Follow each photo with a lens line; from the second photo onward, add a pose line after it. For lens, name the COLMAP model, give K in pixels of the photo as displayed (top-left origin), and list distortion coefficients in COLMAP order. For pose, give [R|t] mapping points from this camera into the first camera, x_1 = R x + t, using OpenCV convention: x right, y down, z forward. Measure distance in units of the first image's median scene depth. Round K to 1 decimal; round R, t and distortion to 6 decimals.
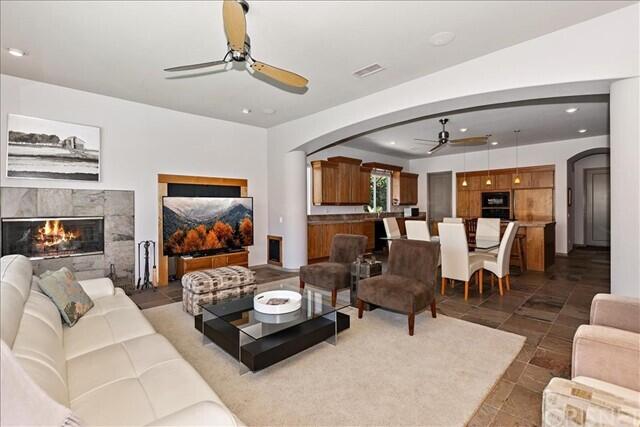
lens RADIAL K [[292.5, 0, 318.5], [0, 292.5, 210.0], [0, 0, 1]] dist [-0.002273, 0.000132]
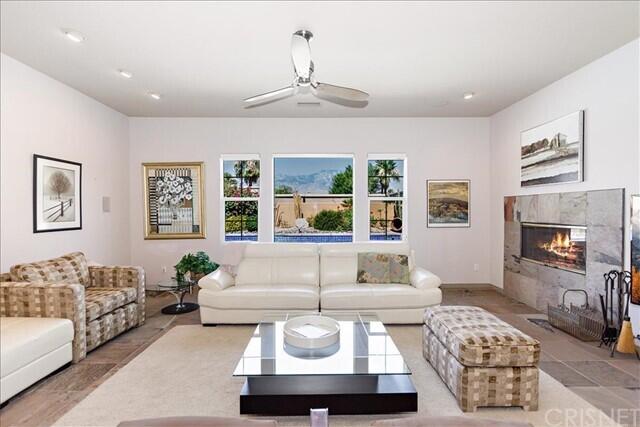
lens RADIAL K [[292.5, 0, 317.4], [0, 292.5, 213.8], [0, 0, 1]] dist [-0.002273, 0.000132]
pose [[-0.683692, 0.015050, -0.729616, 0.316195], [-0.003025, 0.999720, 0.023455, -0.027503], [0.729765, 0.018243, -0.683455, 1.095301]]
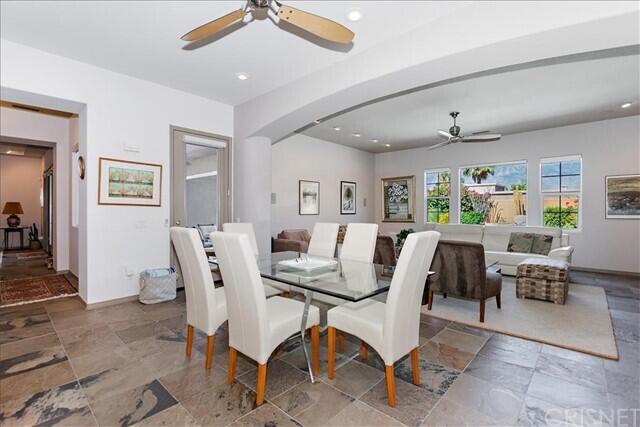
lens RADIAL K [[292.5, 0, 318.5], [0, 292.5, 212.3], [0, 0, 1]] dist [-0.002273, 0.000132]
pose [[-0.997608, 0.006624, -0.068806, 0.548325], [0.005196, 0.999768, 0.020914, -0.006892], [0.068929, 0.020506, -0.997411, 1.890907]]
